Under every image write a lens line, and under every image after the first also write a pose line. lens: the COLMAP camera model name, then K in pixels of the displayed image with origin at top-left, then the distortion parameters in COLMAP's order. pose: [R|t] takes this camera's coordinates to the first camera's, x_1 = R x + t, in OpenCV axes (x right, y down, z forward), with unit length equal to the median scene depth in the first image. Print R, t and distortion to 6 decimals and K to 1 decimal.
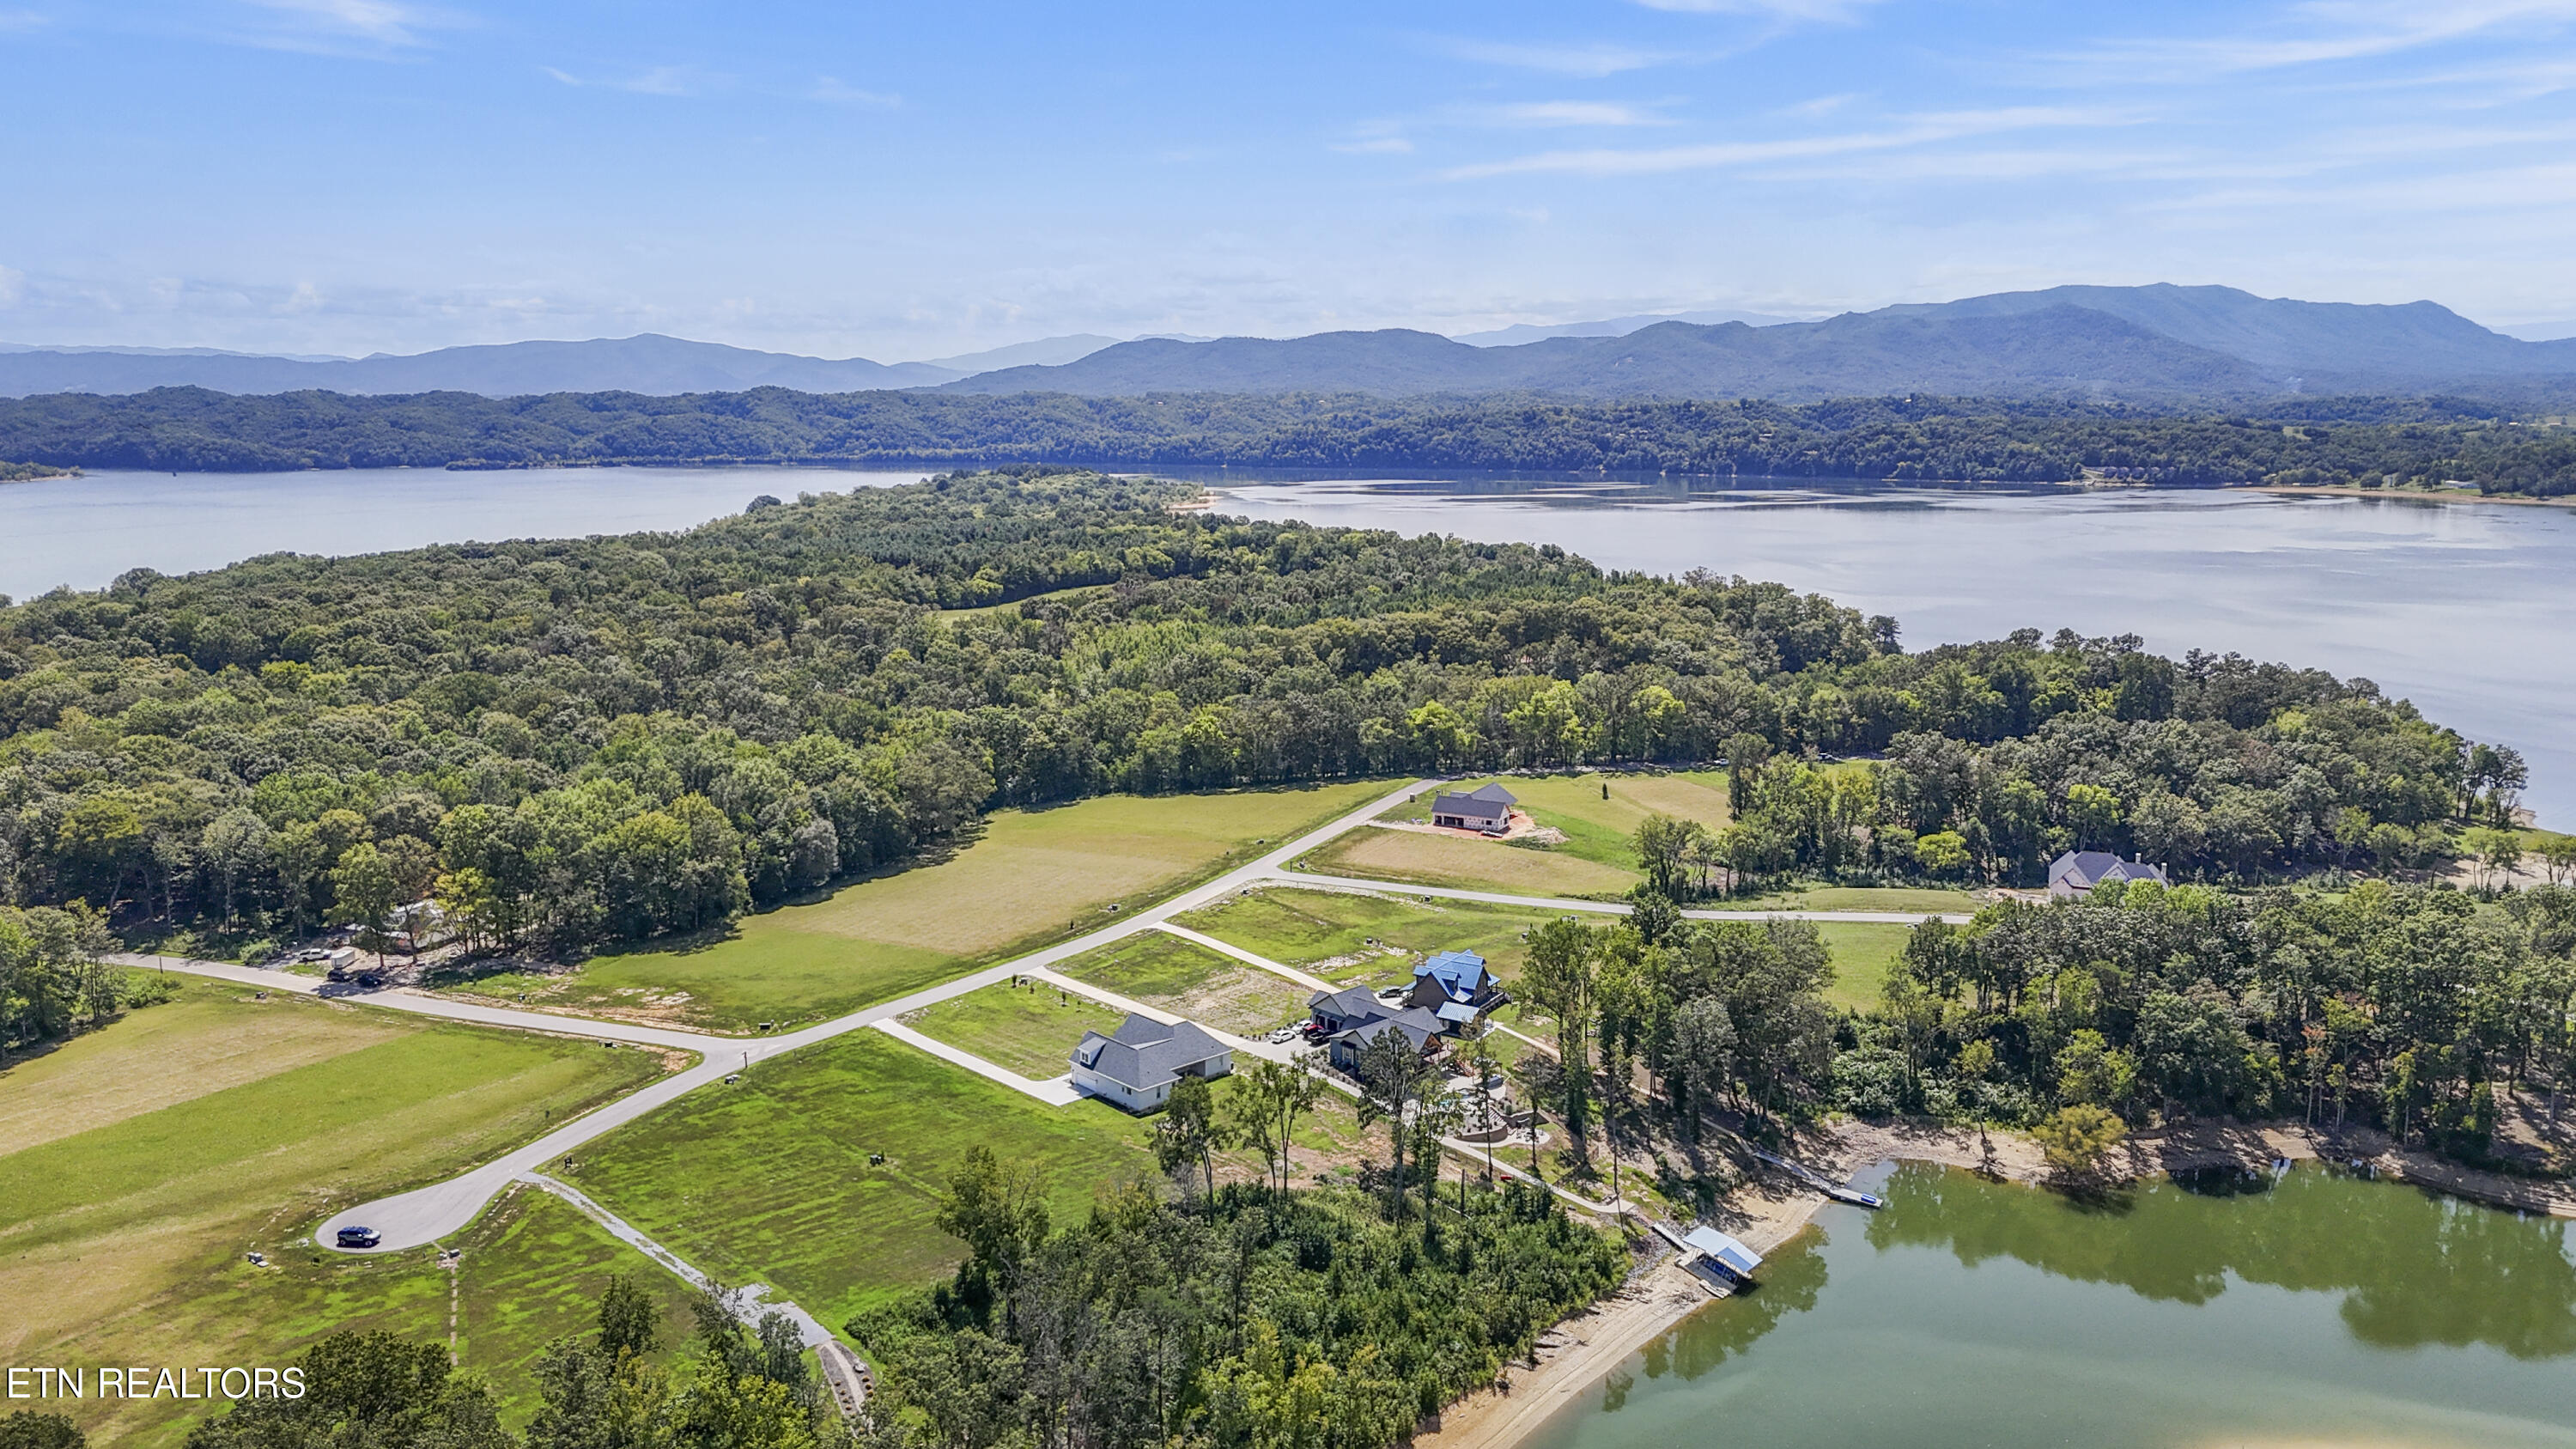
lens RADIAL K [[1871.8, 0, 1288.0], [0, 1871.8, 724.5], [0, 0, 1]] dist [0.063191, -0.064451]
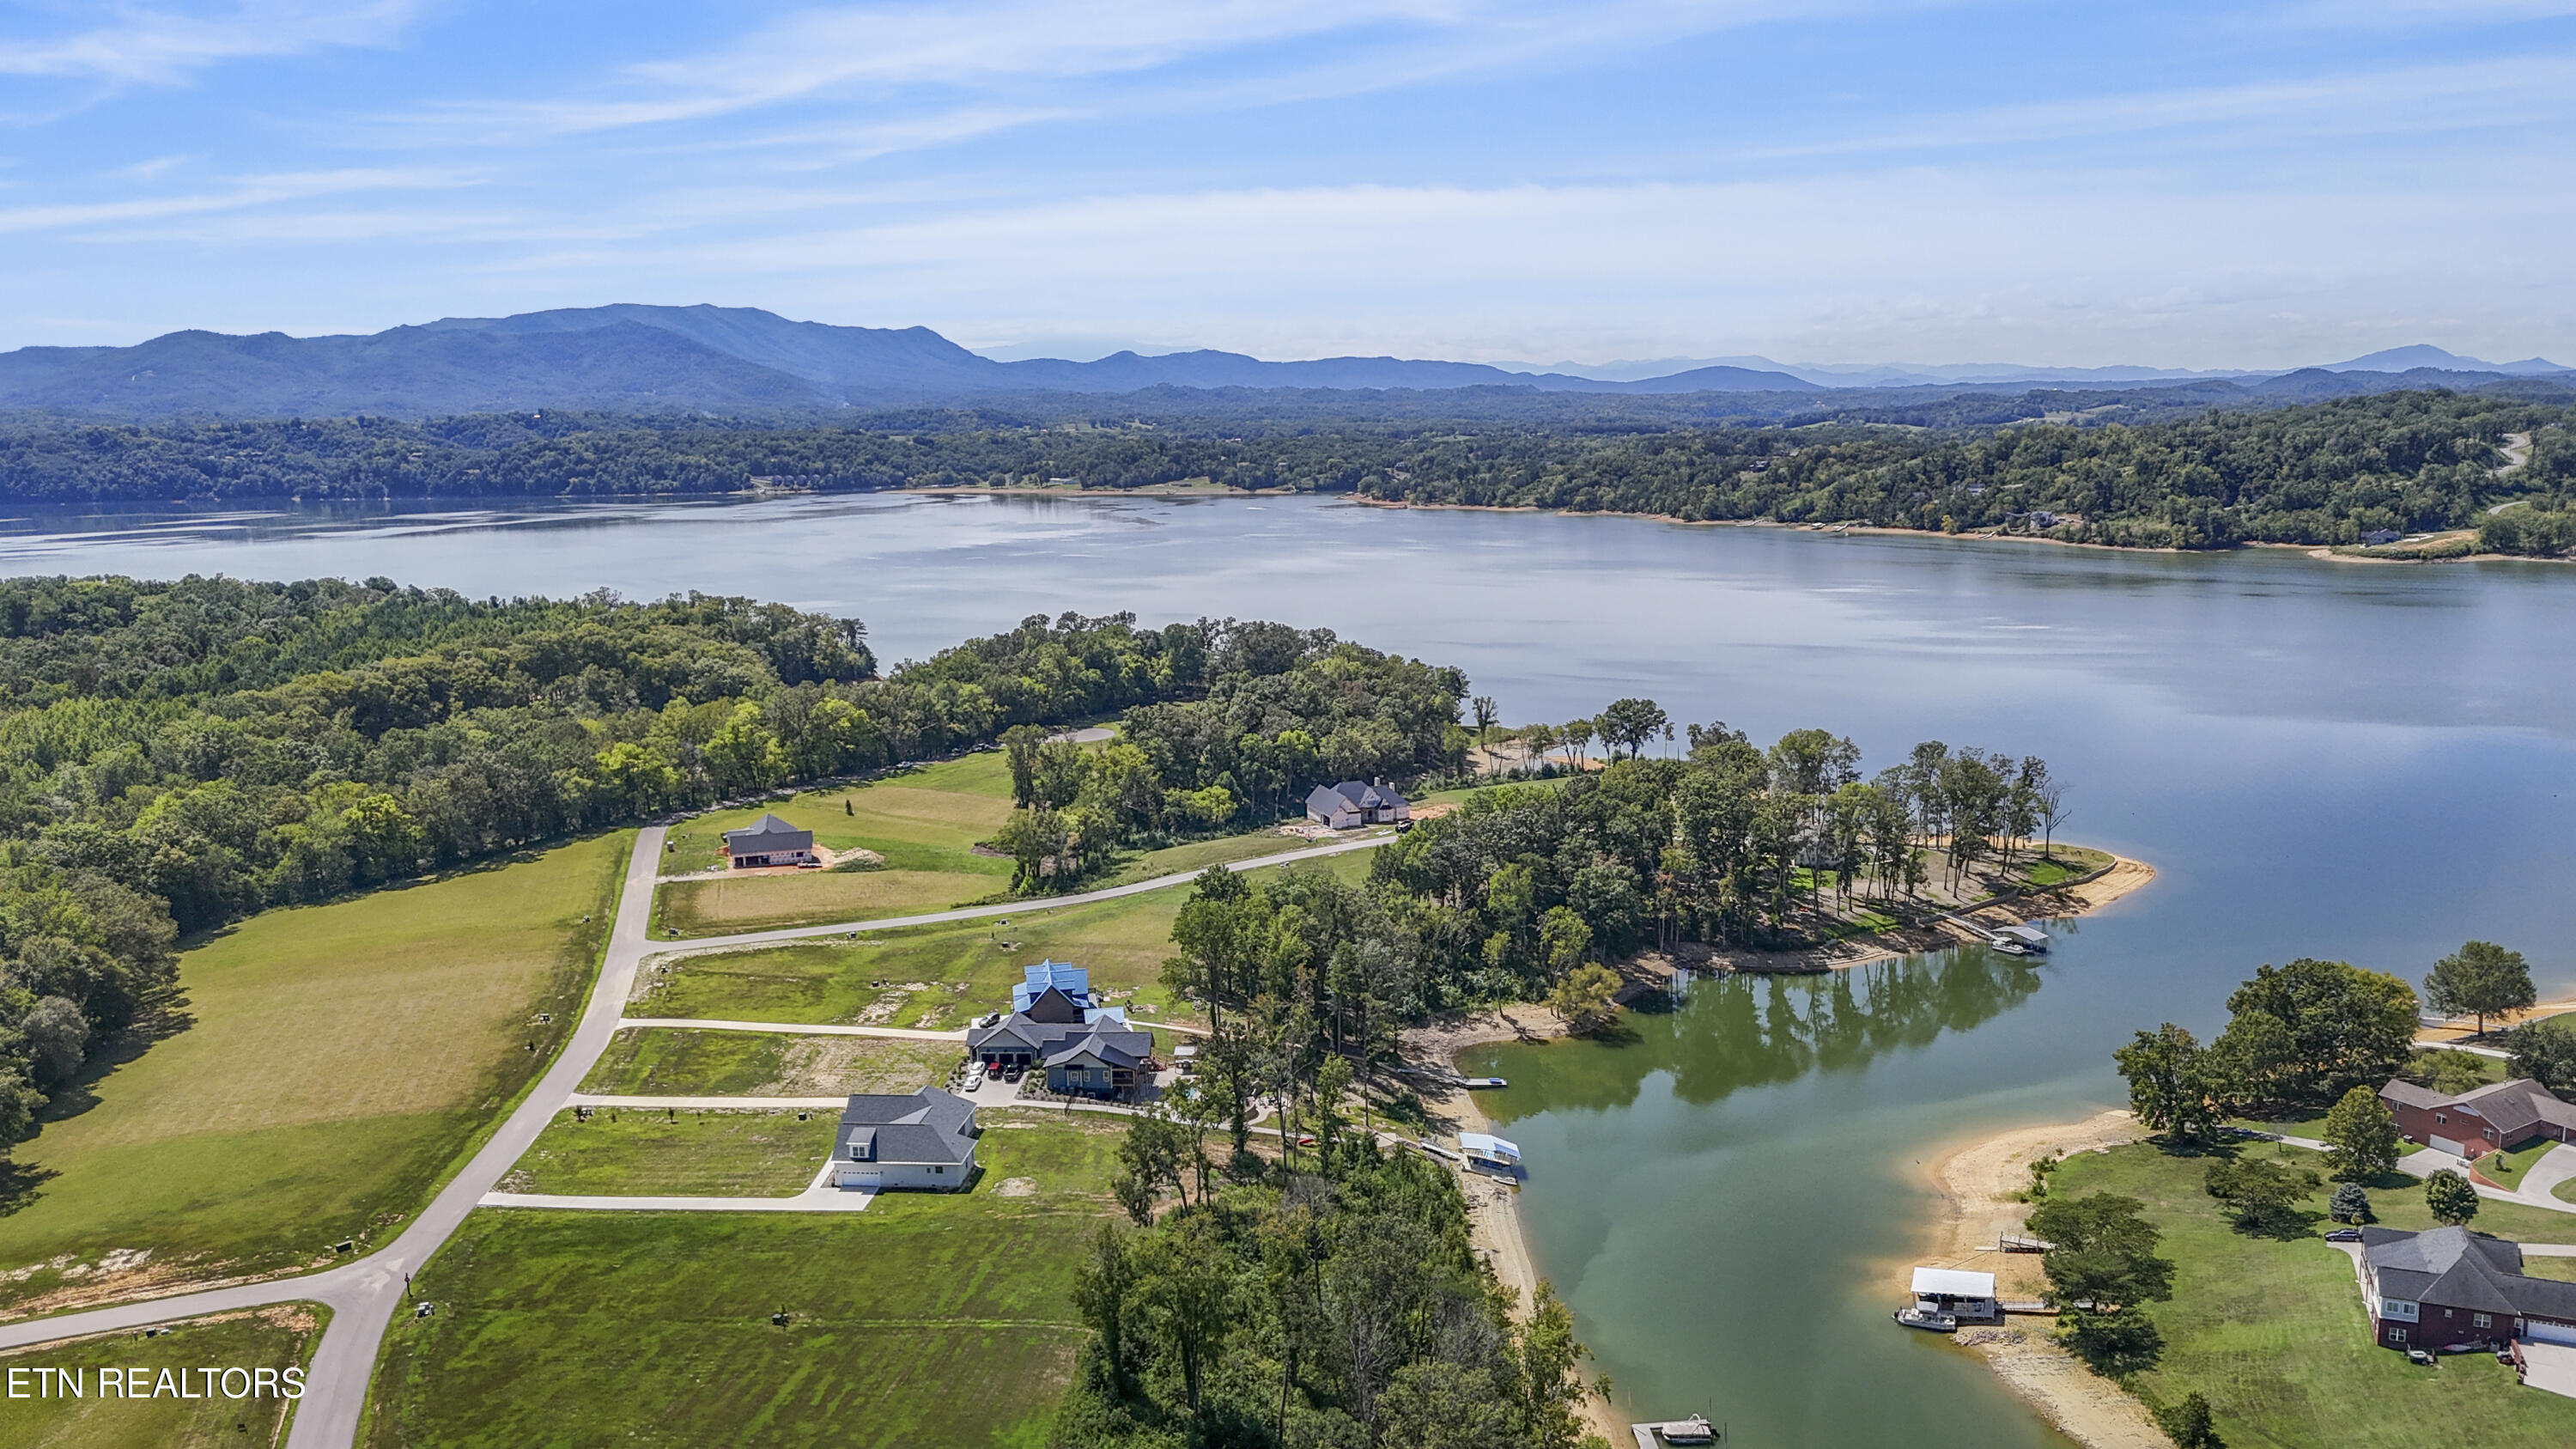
lens RADIAL K [[1900.2, 0, 1288.0], [0, 1900.2, 724.5], [0, 0, 1]] dist [0.003827, 0.011816]
pose [[0.733233, -0.122928, 0.668774, -0.077364], [0.129616, 0.990757, 0.040002, -0.004154], [-0.667509, 0.057353, 0.742389, 0.029291]]
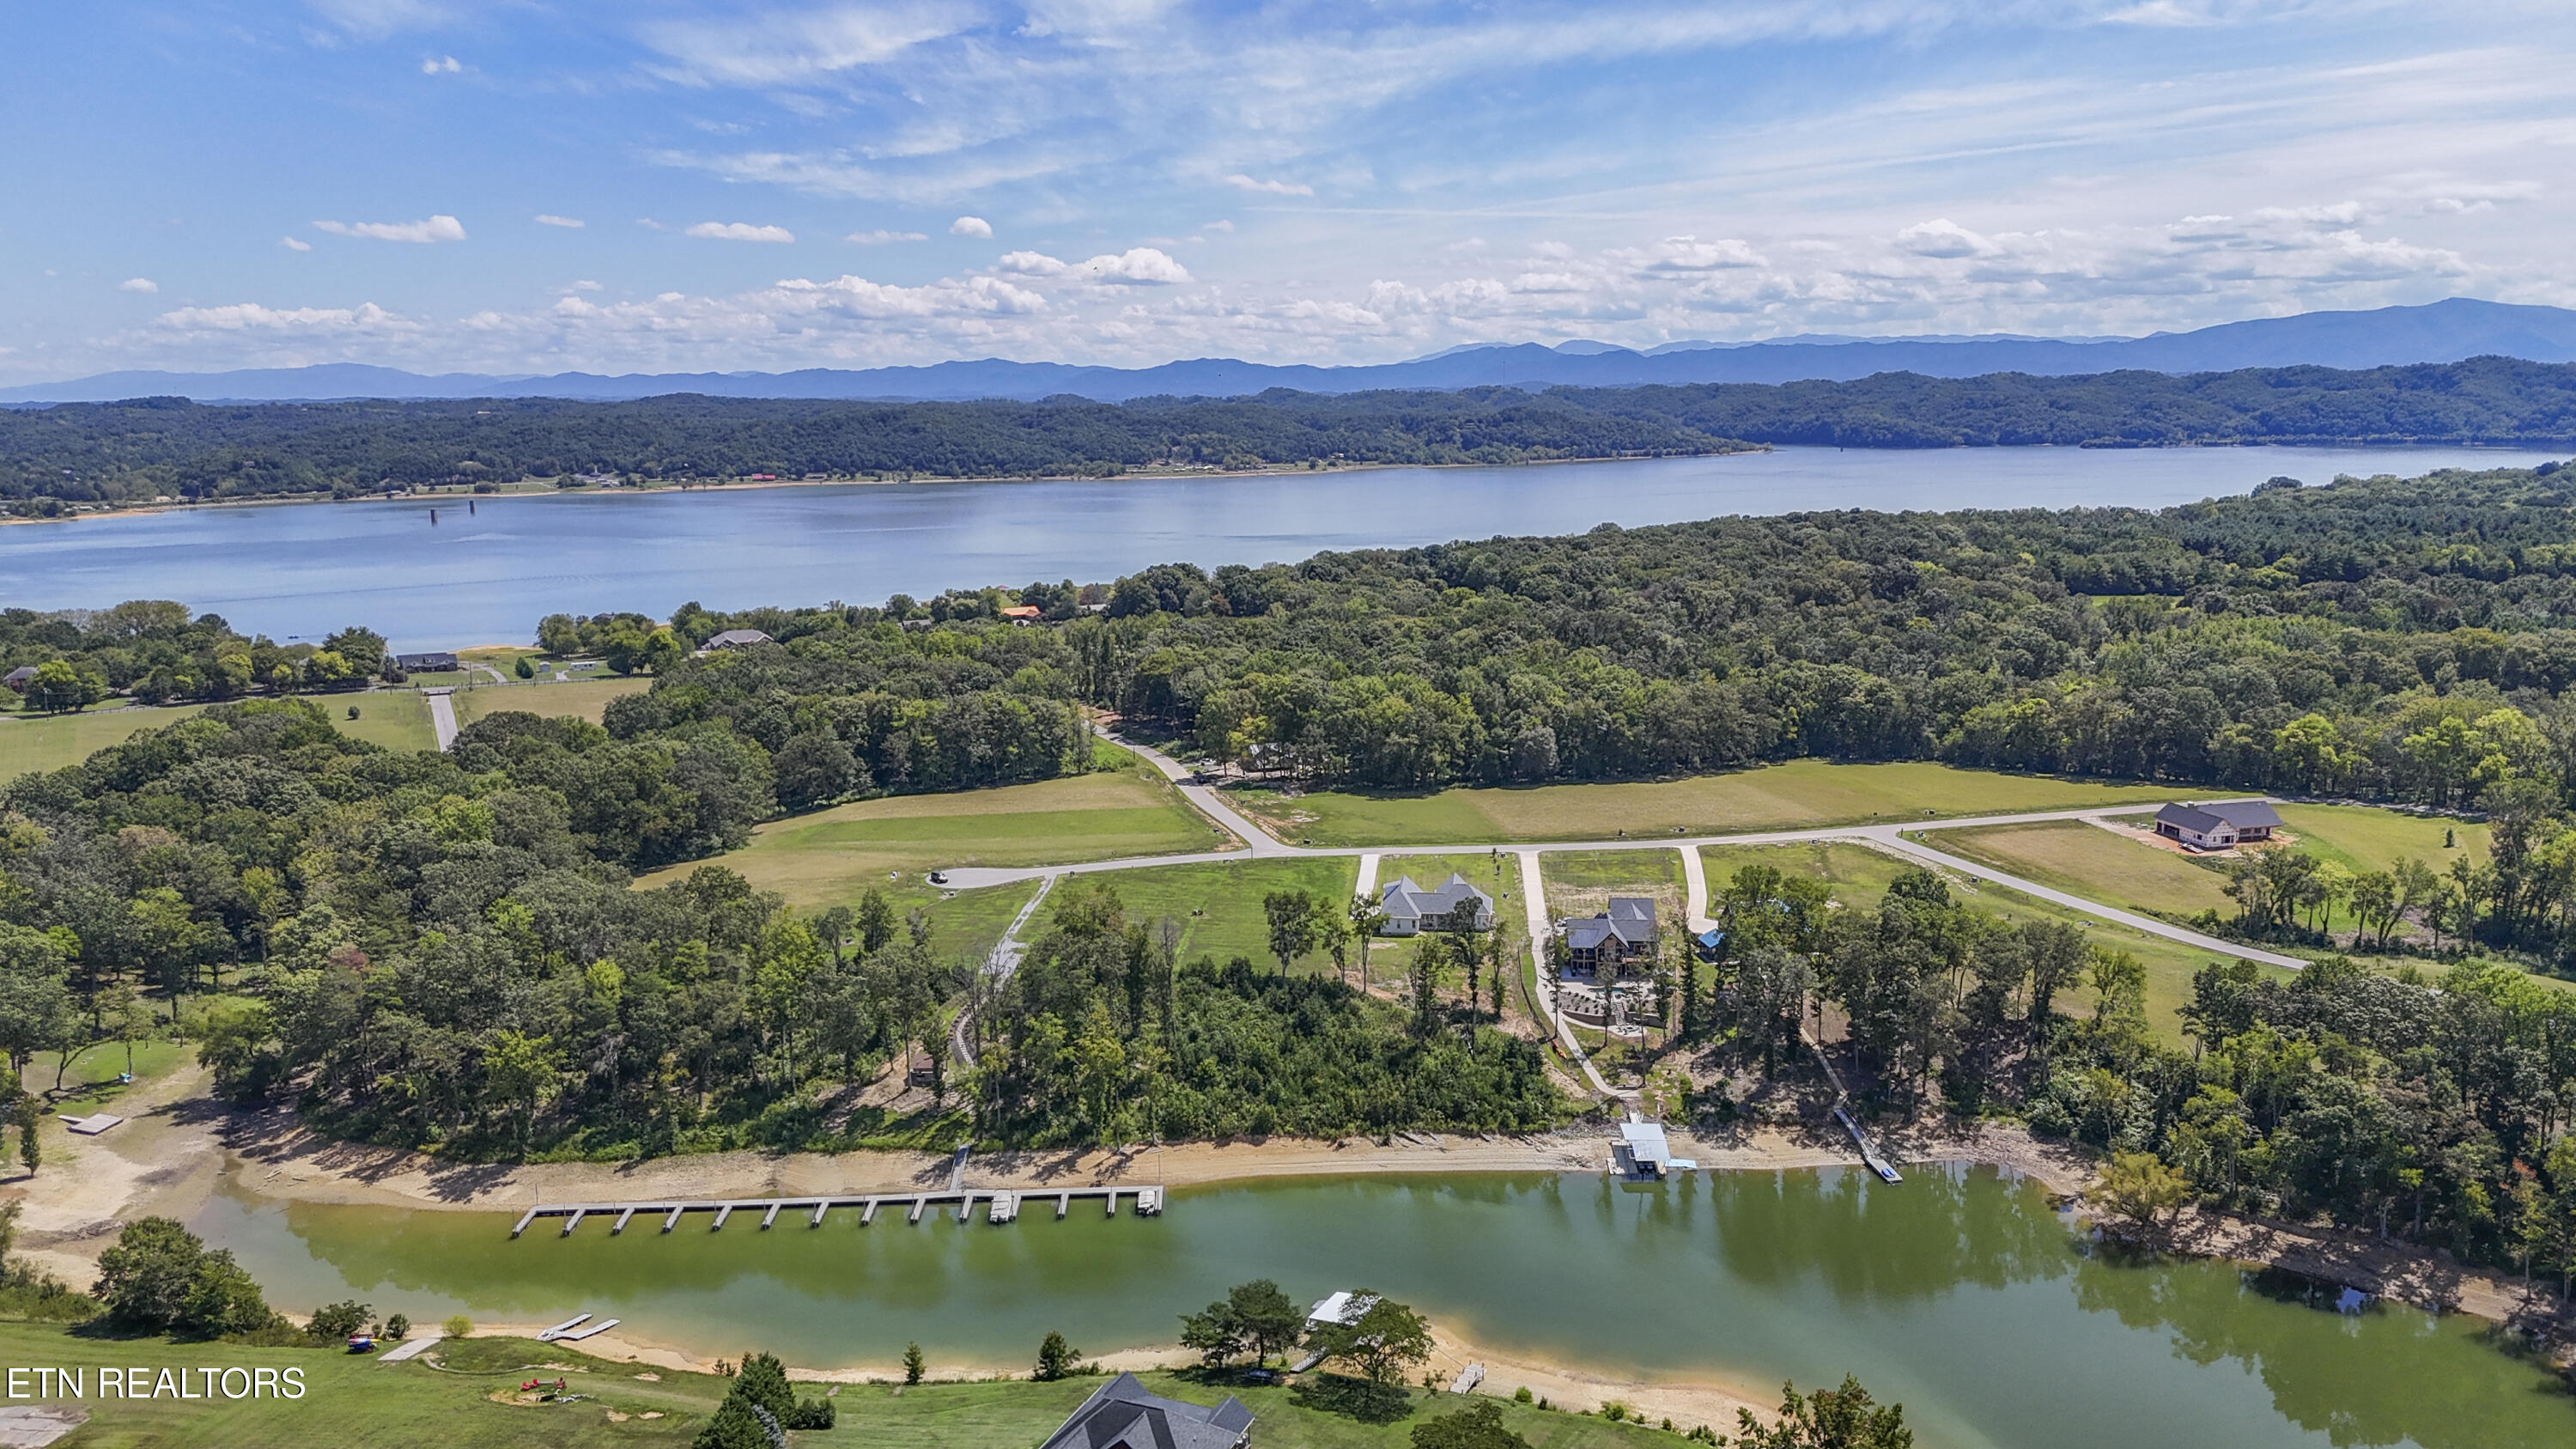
lens RADIAL K [[1871.8, 0, 1288.0], [0, 1871.8, 724.5], [0, 0, 1]] dist [0.063191, -0.064451]
pose [[0.637494, 0.126347, -0.760025, 0.118407], [-0.117552, 0.990863, 0.066121, -0.002738], [0.761435, 0.047191, 0.646522, 0.010805]]
